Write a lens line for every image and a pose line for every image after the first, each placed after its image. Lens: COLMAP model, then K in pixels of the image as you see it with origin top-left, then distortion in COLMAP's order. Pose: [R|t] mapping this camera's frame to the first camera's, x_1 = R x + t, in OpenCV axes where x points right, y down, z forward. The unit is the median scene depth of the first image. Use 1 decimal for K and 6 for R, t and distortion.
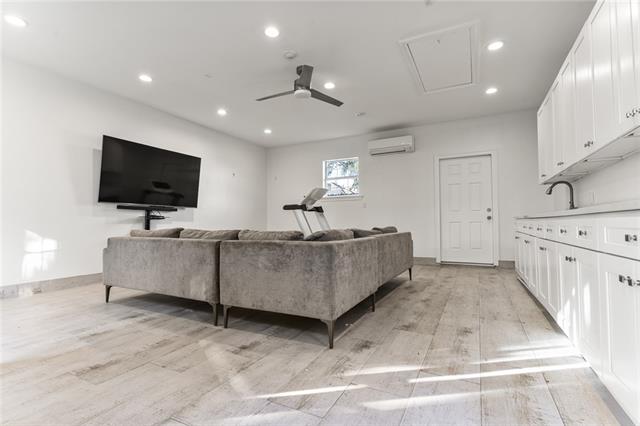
lens RADIAL K [[306.6, 0, 319.8], [0, 306.6, 217.1], [0, 0, 1]] dist [-0.000552, -0.000359]
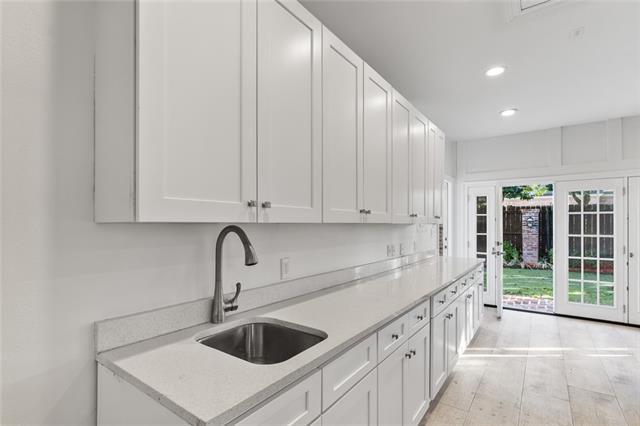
lens RADIAL K [[306.6, 0, 319.8], [0, 306.6, 217.1], [0, 0, 1]] dist [-0.000552, -0.000359]
pose [[-0.987653, 0.006049, 0.156540, 0.547590], [-0.000216, 0.999201, -0.039970, -0.098431], [-0.156657, -0.039511, -0.986863, 1.141287]]
